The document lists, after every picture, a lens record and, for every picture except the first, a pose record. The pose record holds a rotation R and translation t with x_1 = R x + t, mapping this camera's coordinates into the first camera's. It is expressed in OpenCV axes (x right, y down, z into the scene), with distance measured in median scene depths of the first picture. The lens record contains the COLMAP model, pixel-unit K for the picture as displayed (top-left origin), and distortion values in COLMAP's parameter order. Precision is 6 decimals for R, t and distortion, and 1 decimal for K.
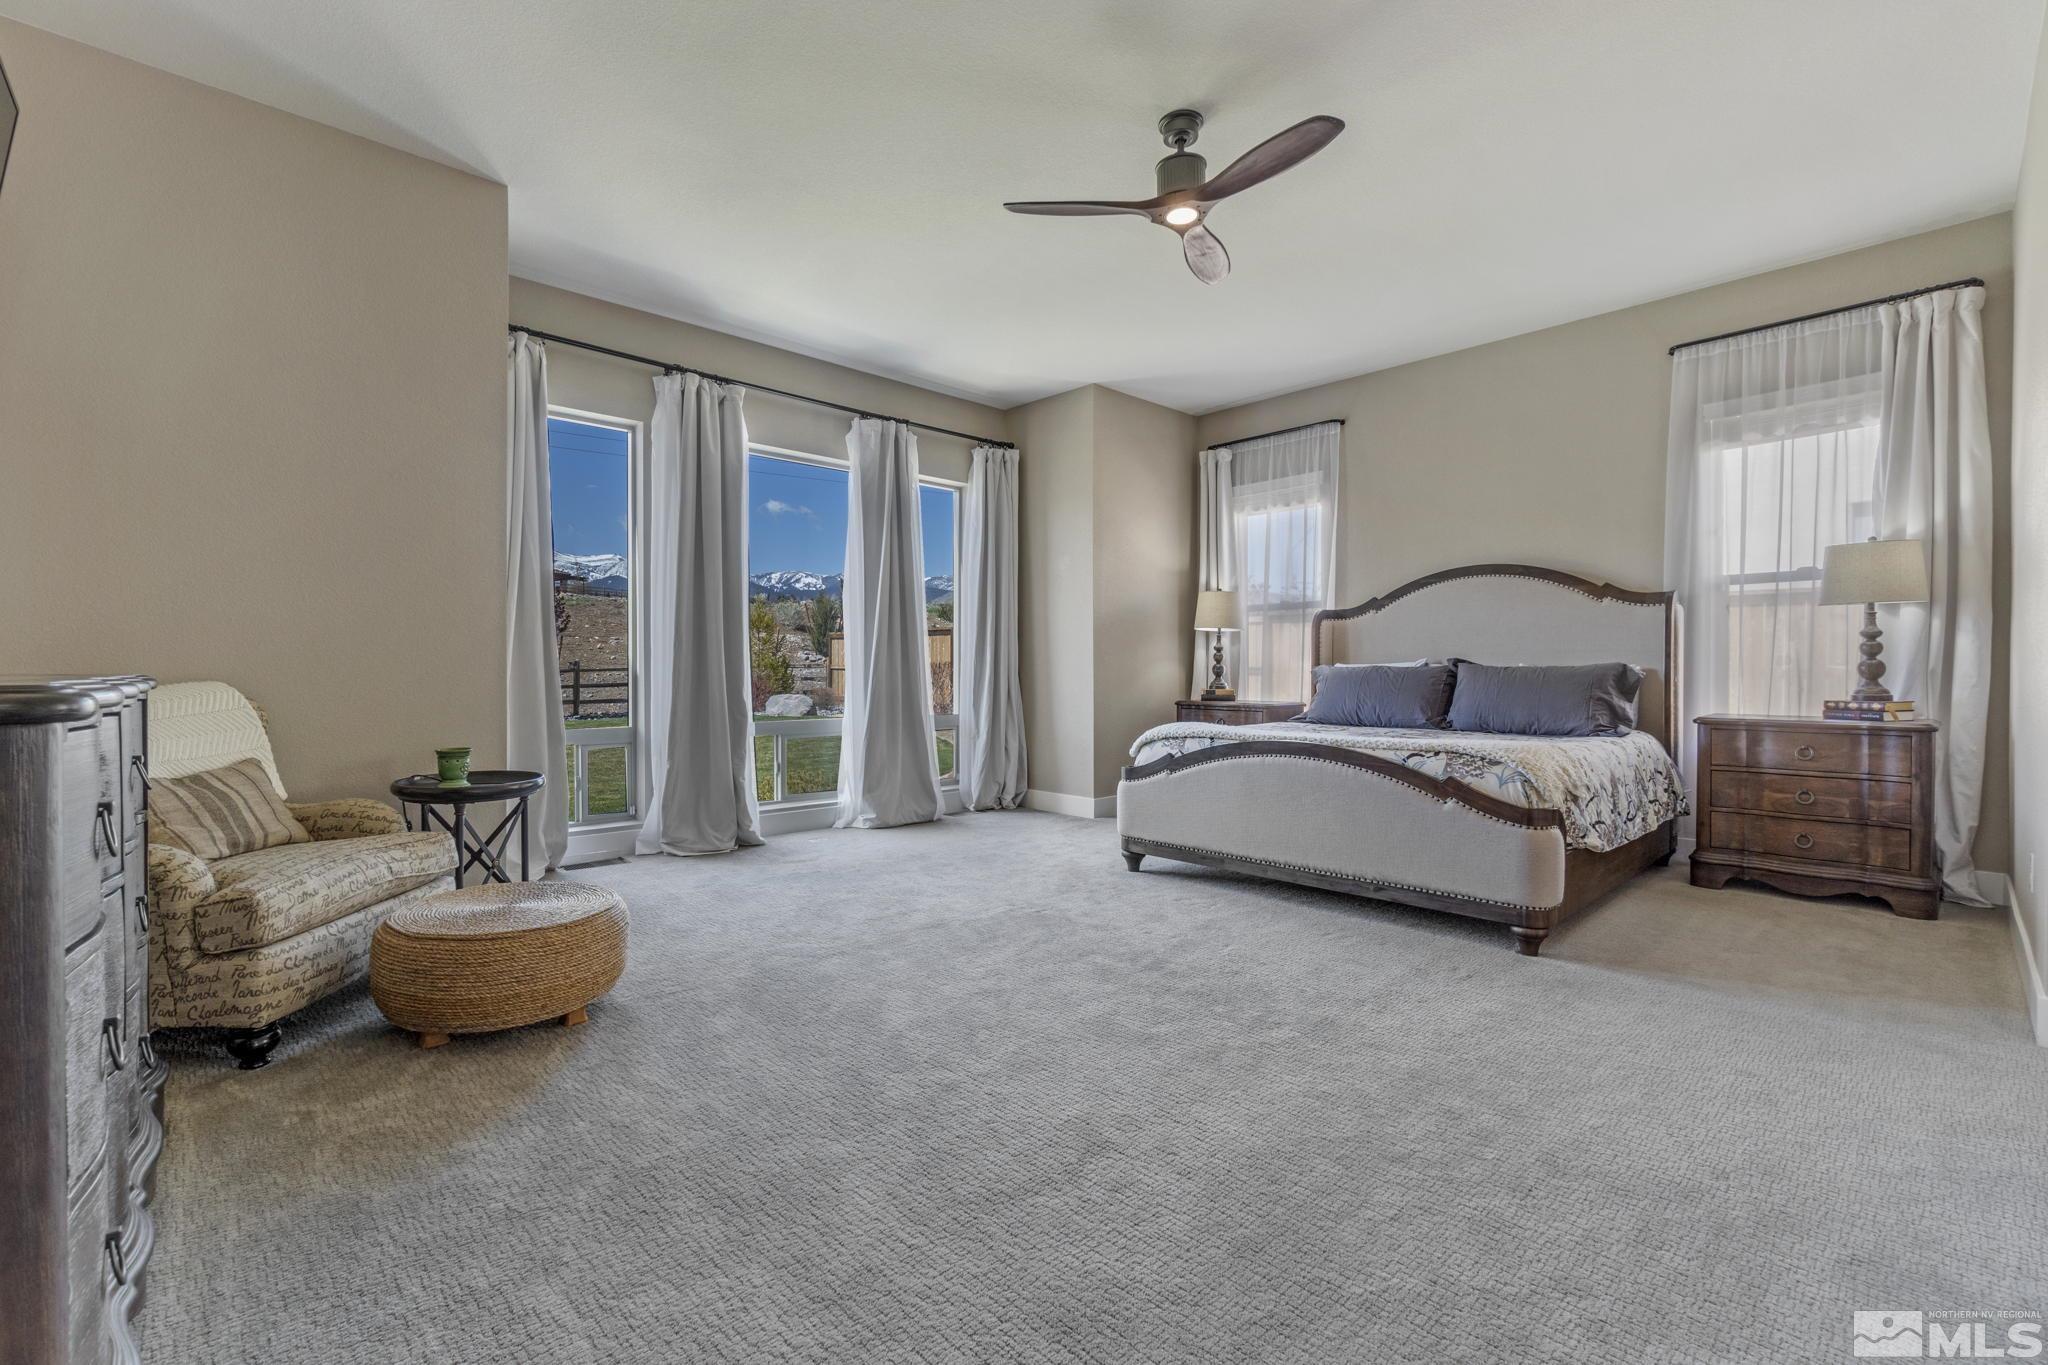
lens RADIAL K [[892.2, 0, 1017.7], [0, 892.2, 680.0], [0, 0, 1]] dist [-0.009547, 0.001932]
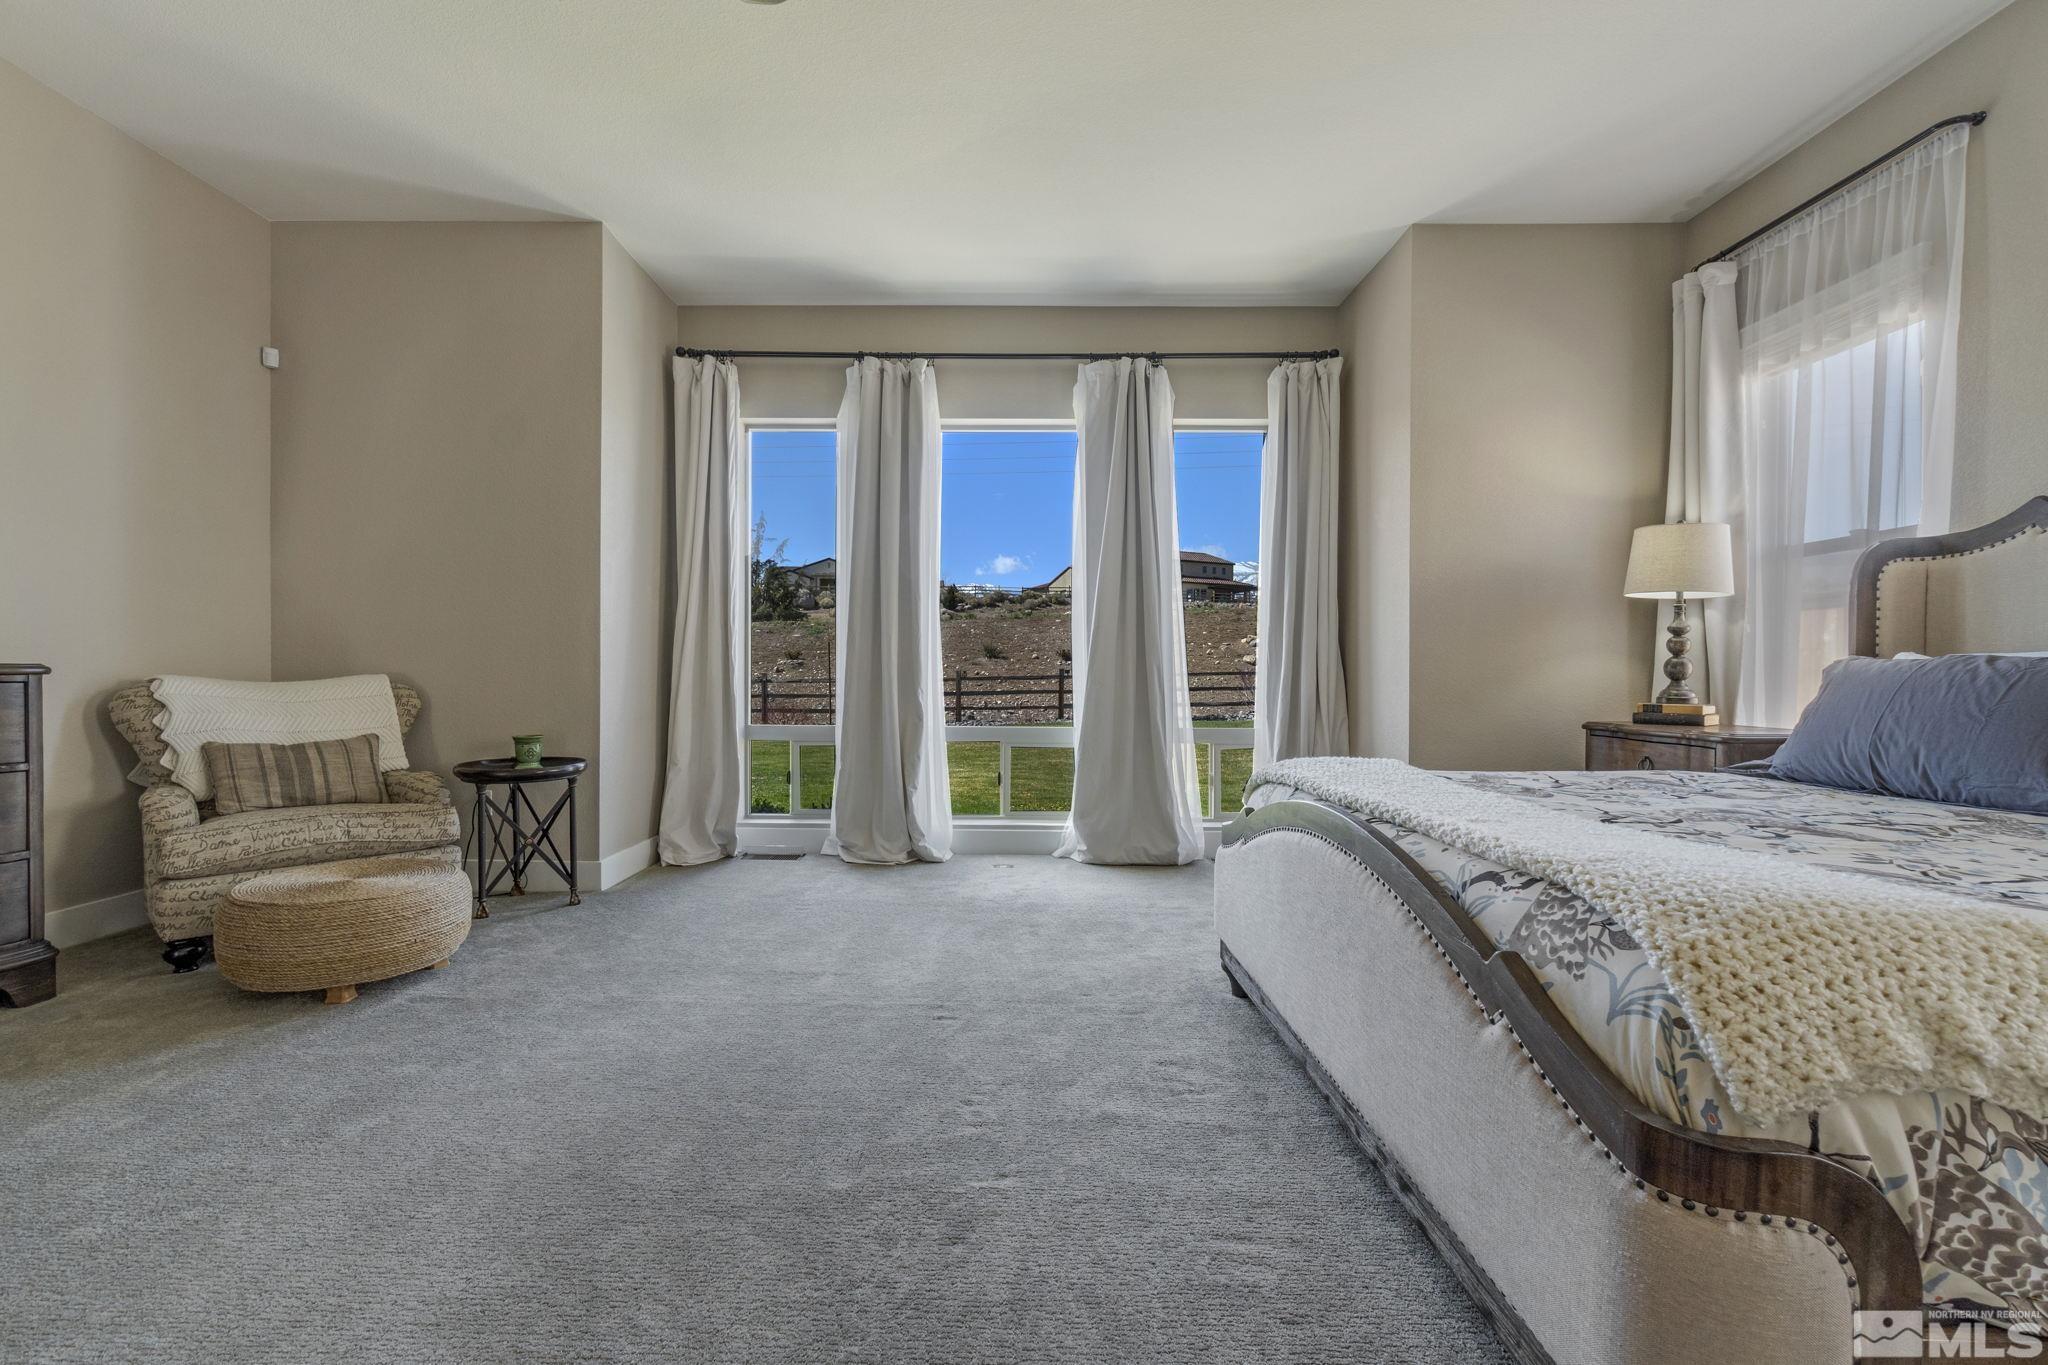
lens RADIAL K [[892.2, 0, 1019.4], [0, 892.2, 689.1], [0, 0, 1]] dist [-0.009547, 0.001932]
pose [[0.717949, 0.013124, -0.695972, 0.357508], [-0.011303, 0.999910, 0.007195, 0.001842], [0.696004, 0.002701, 0.718033, 0.367471]]
